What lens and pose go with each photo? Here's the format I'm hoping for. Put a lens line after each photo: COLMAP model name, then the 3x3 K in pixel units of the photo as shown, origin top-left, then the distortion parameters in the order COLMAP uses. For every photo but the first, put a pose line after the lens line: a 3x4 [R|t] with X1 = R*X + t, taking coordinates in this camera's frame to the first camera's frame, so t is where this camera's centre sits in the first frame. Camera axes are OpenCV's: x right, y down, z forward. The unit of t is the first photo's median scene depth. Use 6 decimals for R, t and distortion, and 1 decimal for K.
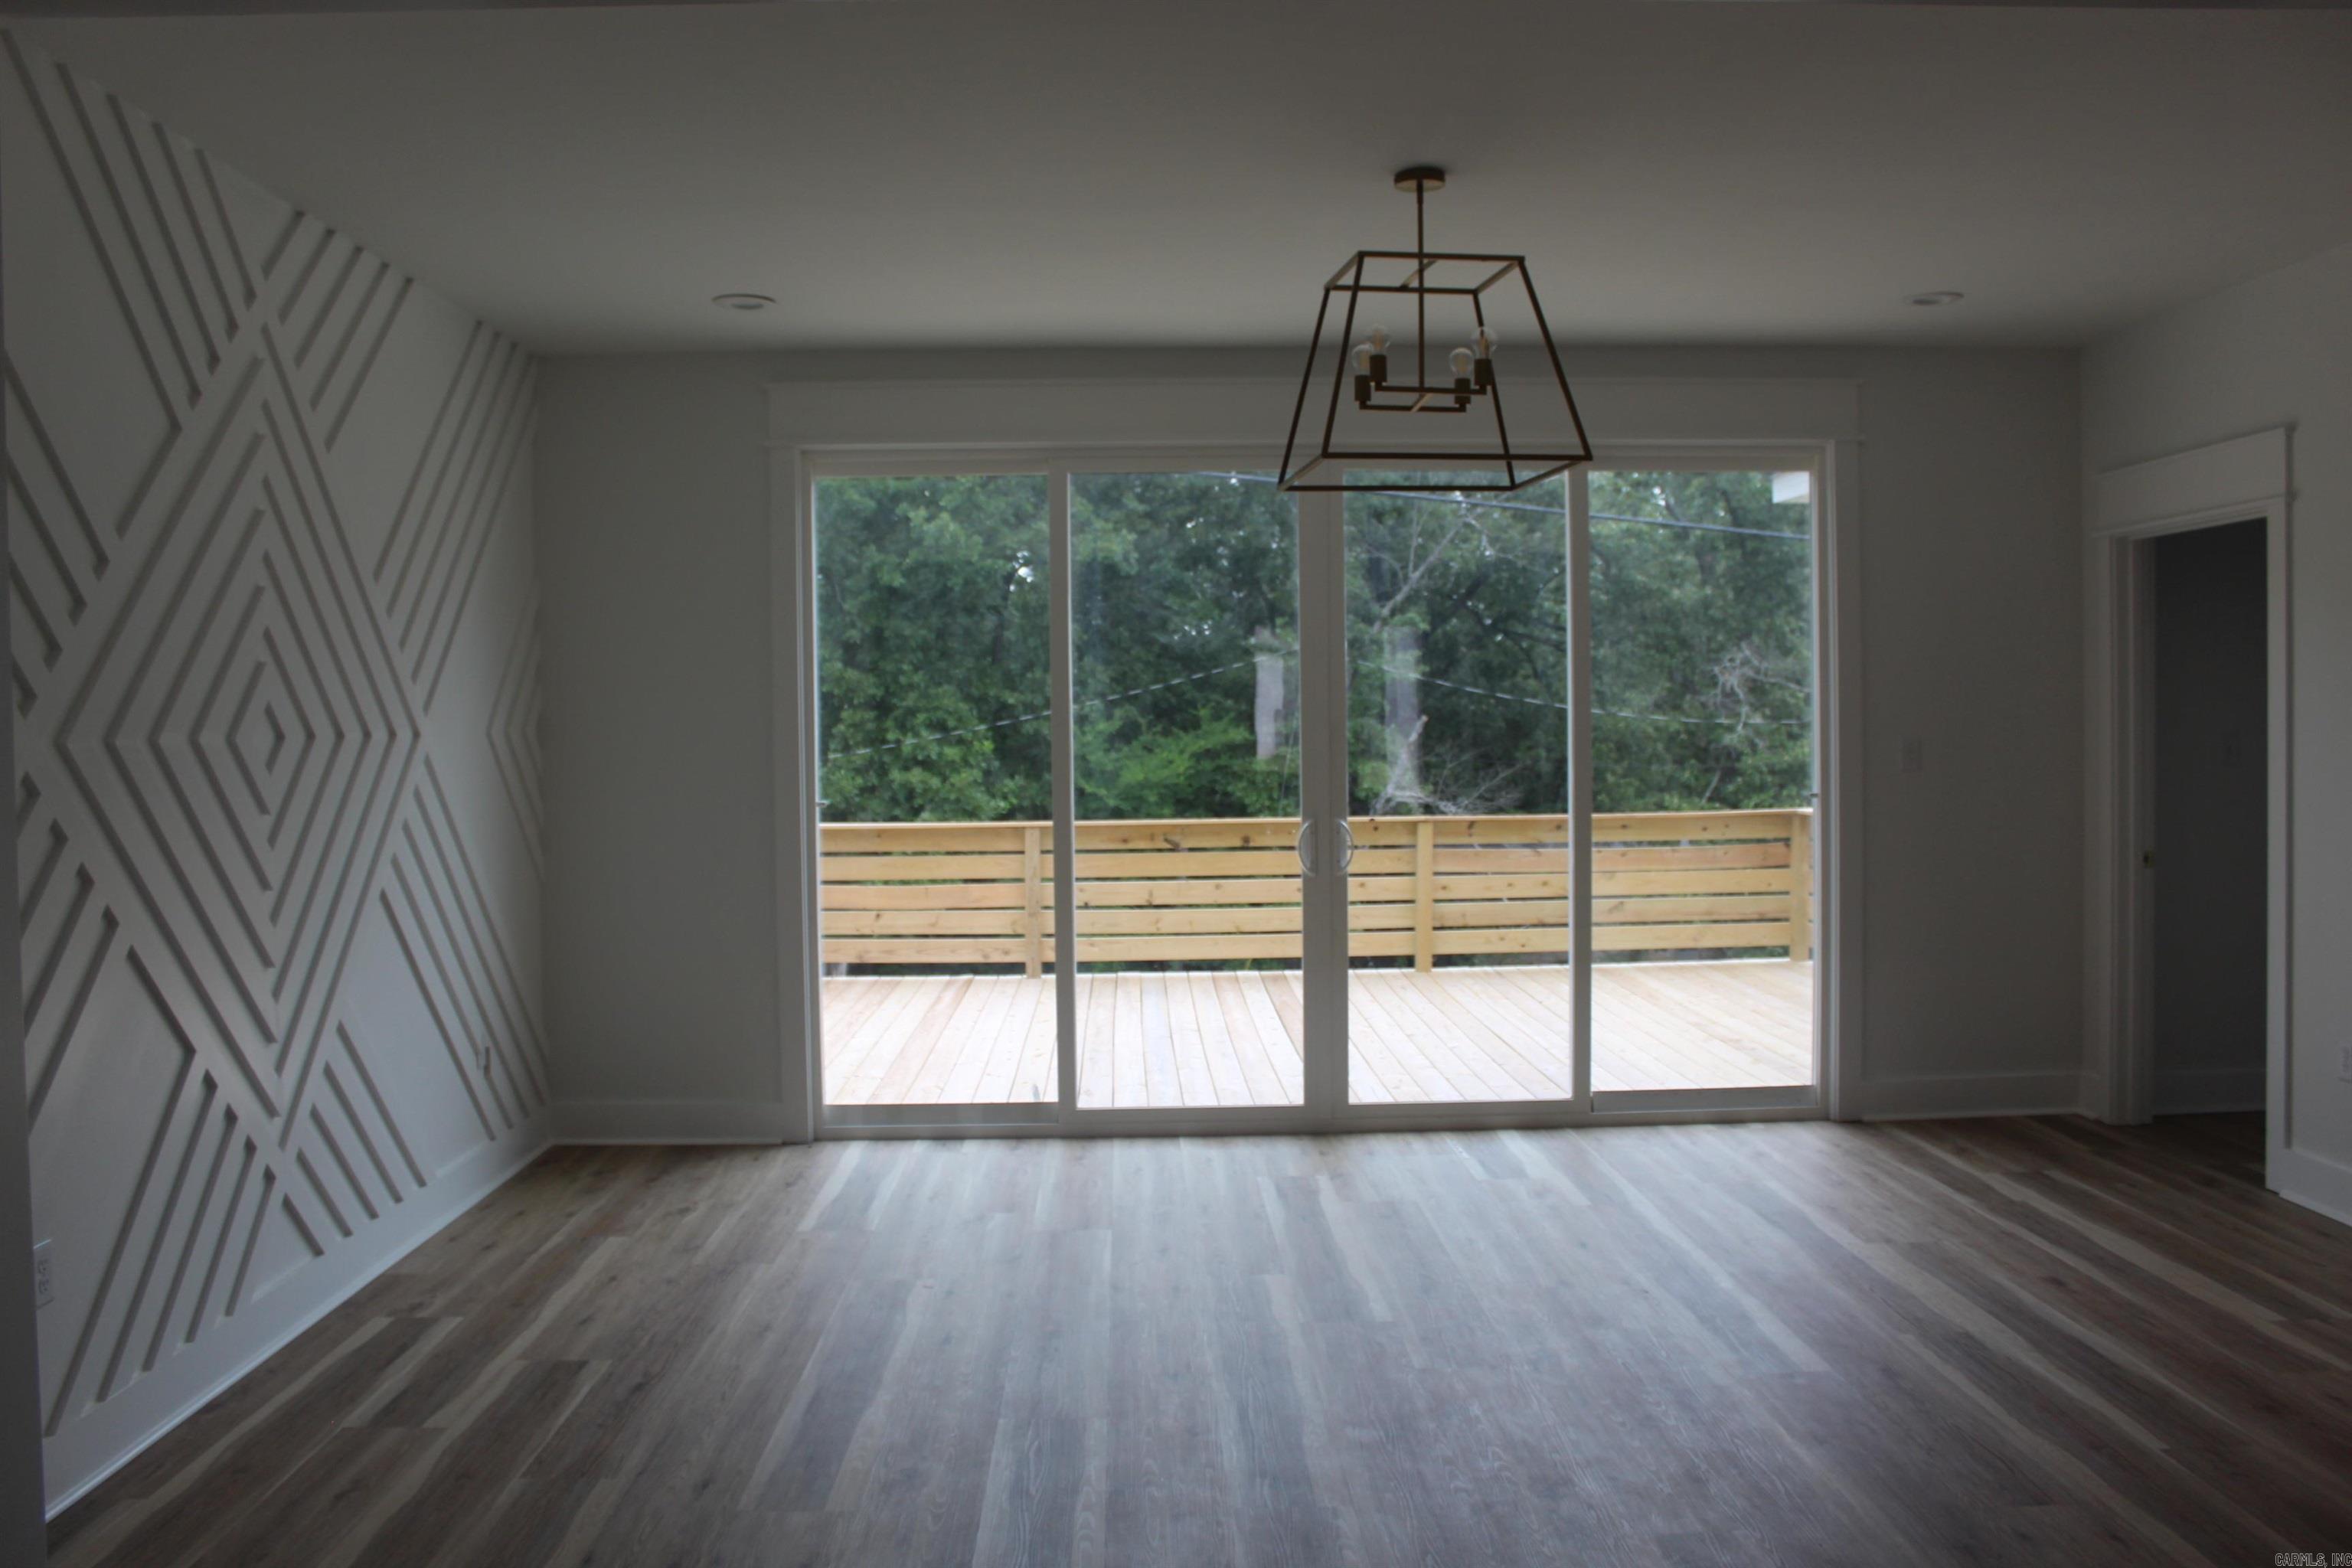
lens RADIAL K [[1945.8, 0, 1164.1], [0, 1945.8, 771.0], [0, 0, 1]] dist [-0.169551, 0.152589]
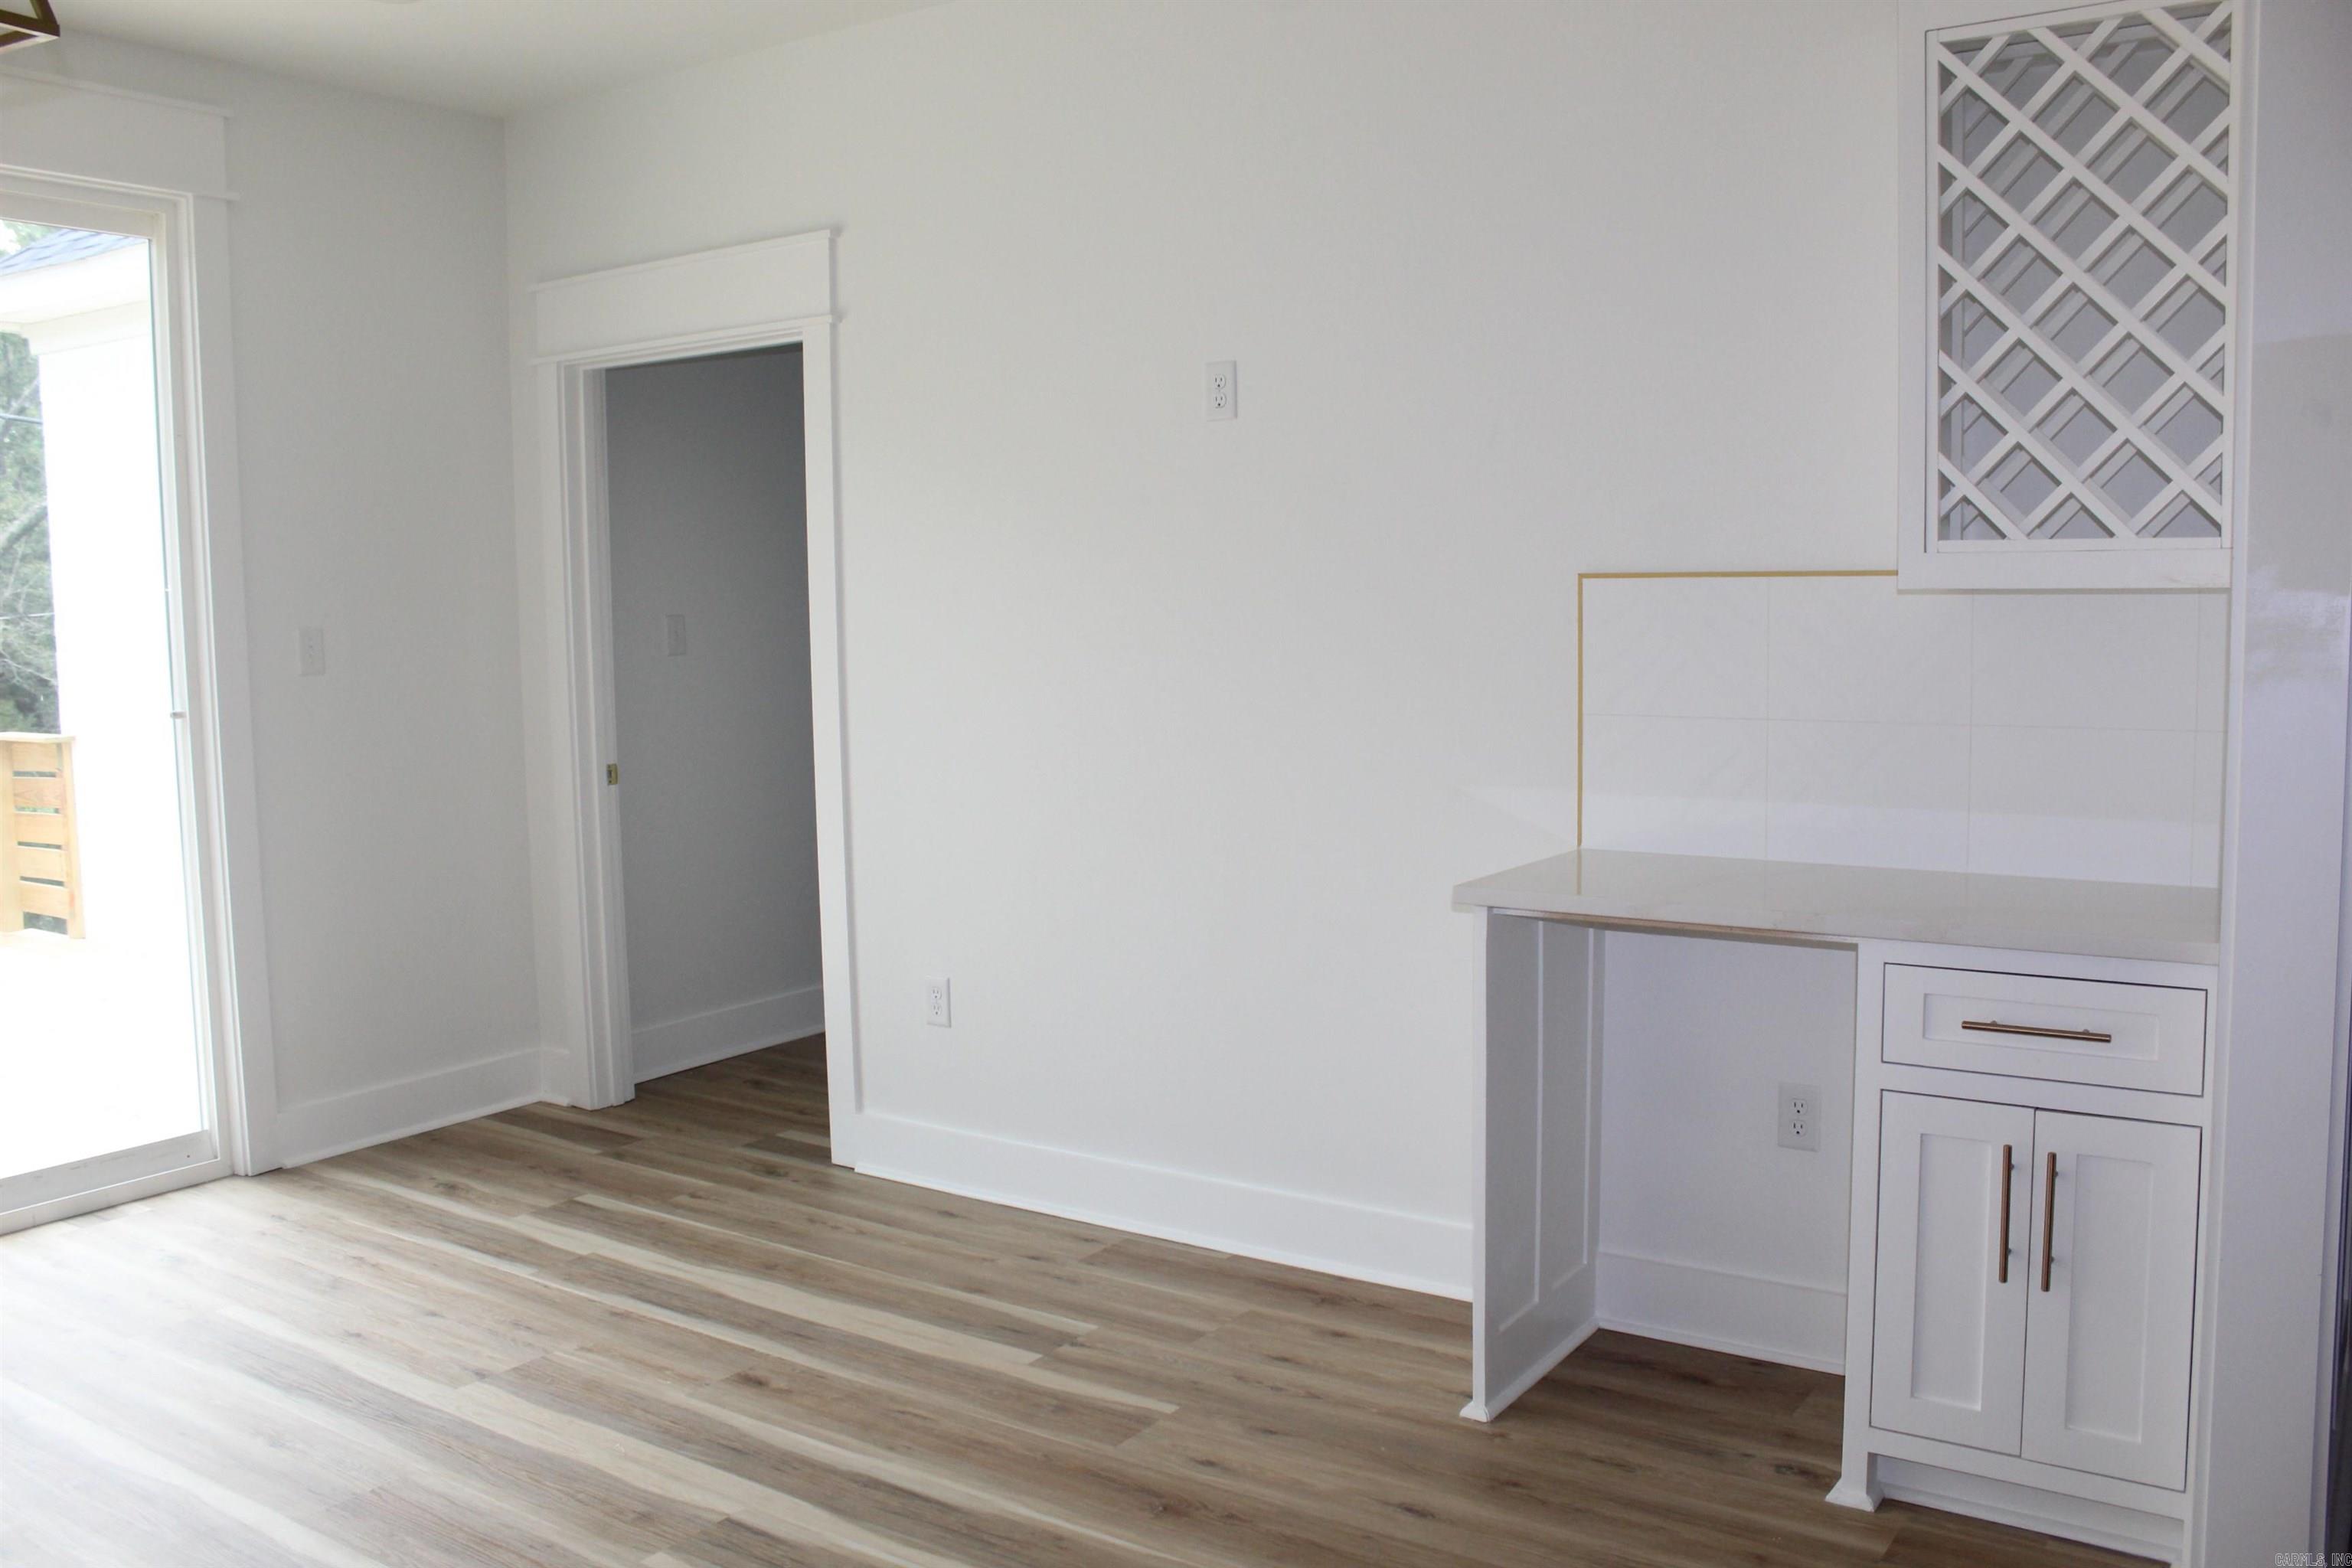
lens RADIAL K [[1945.8, 0, 1164.1], [0, 1945.8, 771.0], [0, 0, 1]] dist [-0.169551, 0.152589]
pose [[0.586091, -0.067828, 0.807401, 0.001984], [0.029287, 0.997612, 0.062547, 0.001592], [-0.809716, -0.013012, 0.586678, 0.333253]]
